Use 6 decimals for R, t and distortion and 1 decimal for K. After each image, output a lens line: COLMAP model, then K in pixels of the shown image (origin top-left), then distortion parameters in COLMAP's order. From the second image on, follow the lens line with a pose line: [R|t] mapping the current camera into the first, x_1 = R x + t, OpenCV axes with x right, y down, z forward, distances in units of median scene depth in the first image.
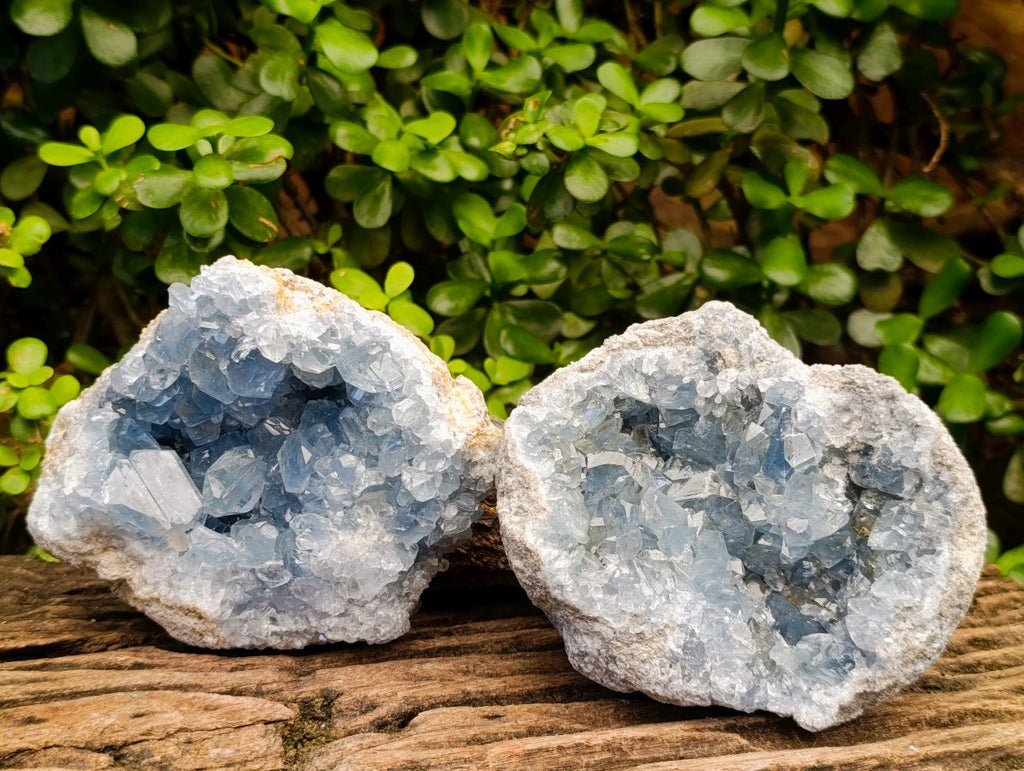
lens RADIAL K [[1485.6, 0, 515.0], [0, 1485.6, 381.2], [0, 0, 1]] dist [0.282864, -1.478553]
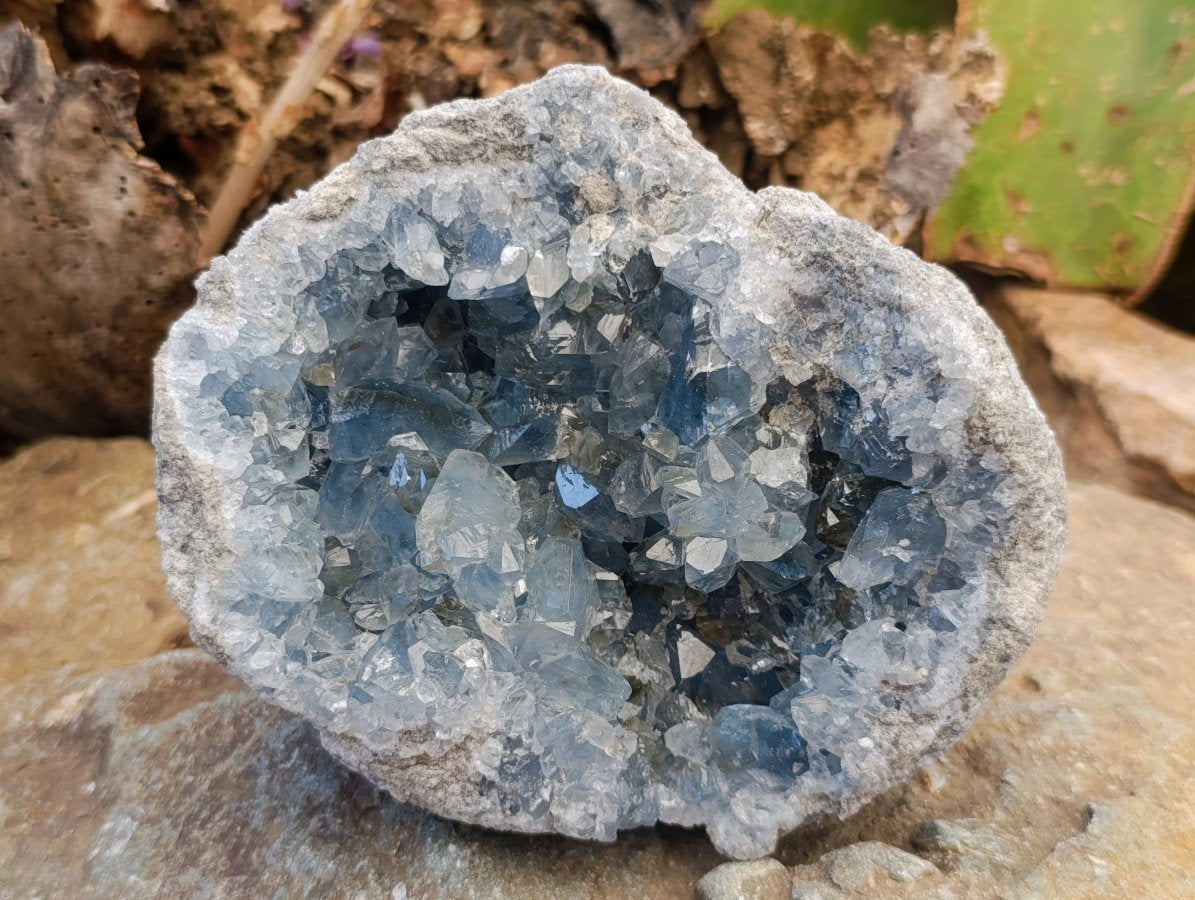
lens RADIAL K [[1733.7, 0, 601.0], [0, 1733.7, 445.0], [0, 0, 1]] dist [0.282864, -1.478553]
pose [[0.998842, -0.031894, -0.036023, 0.172143], [0.045147, 0.880140, 0.472562, -0.230875], [0.016633, -0.473641, 0.880561, 0.465360]]
